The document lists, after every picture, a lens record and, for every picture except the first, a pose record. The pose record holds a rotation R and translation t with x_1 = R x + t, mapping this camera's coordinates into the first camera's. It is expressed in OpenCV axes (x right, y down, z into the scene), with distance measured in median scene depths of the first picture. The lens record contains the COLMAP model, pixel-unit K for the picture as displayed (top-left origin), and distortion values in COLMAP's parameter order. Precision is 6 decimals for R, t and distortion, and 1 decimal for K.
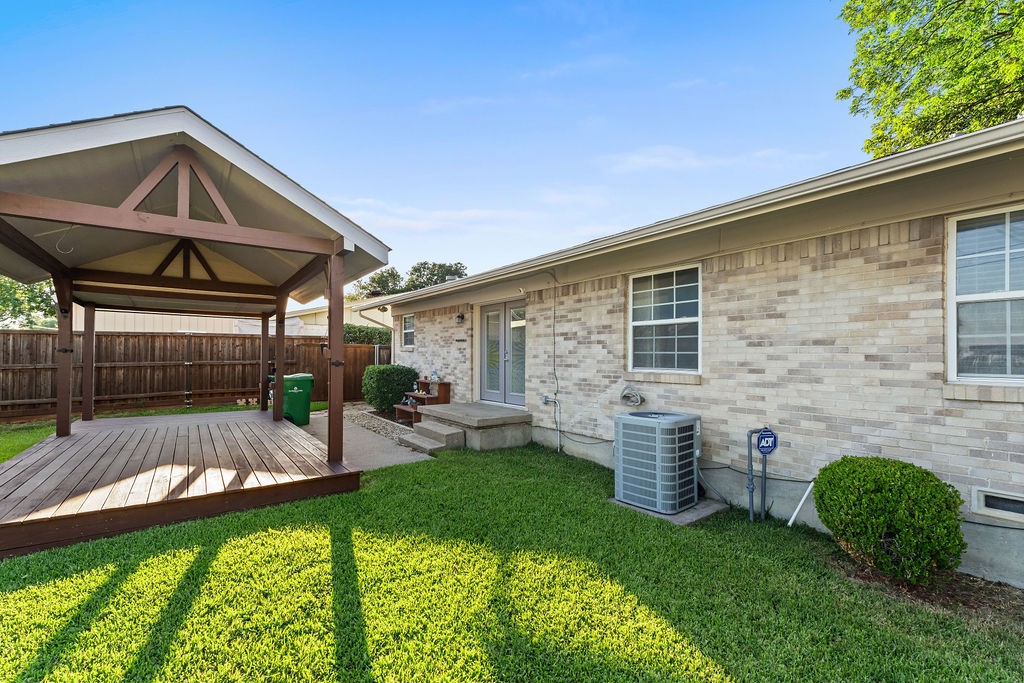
lens RADIAL K [[441.3, 0, 510.1], [0, 441.3, 362.8], [0, 0, 1]] dist [0.007205, 0.000140]
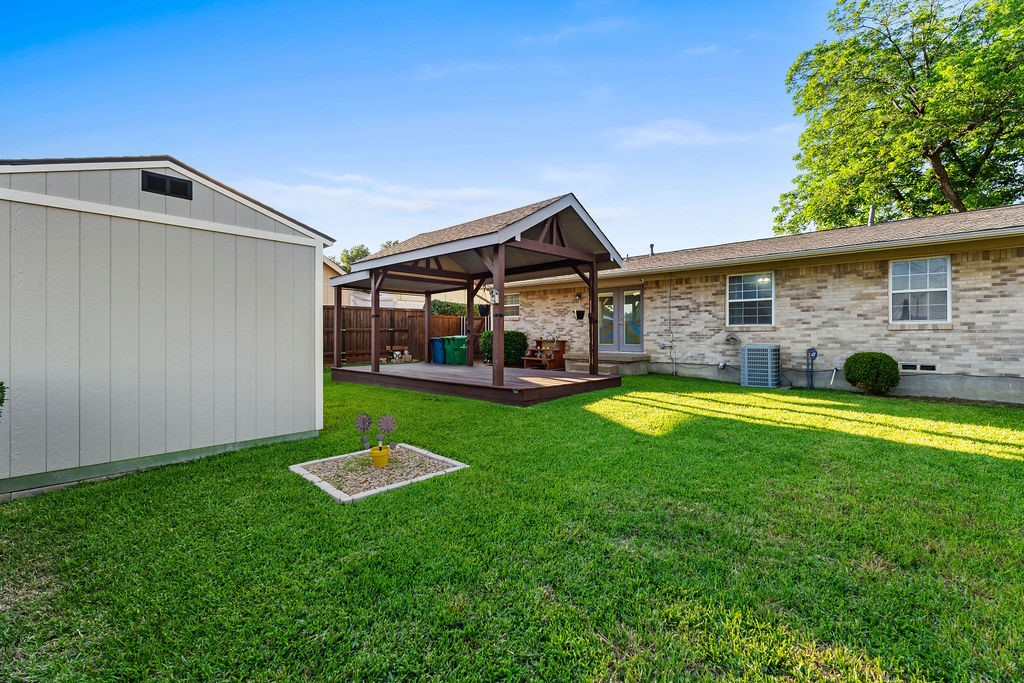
lens RADIAL K [[441.5, 0, 511.9], [0, 441.5, 344.0], [0, 0, 1]] dist [0.010137, 0.000010]
pose [[0.983310, -0.010011, 0.181663, -1.203728], [0.008491, 0.999922, 0.009138, 0.085979], [-0.181740, -0.007443, 0.983318, -0.840350]]
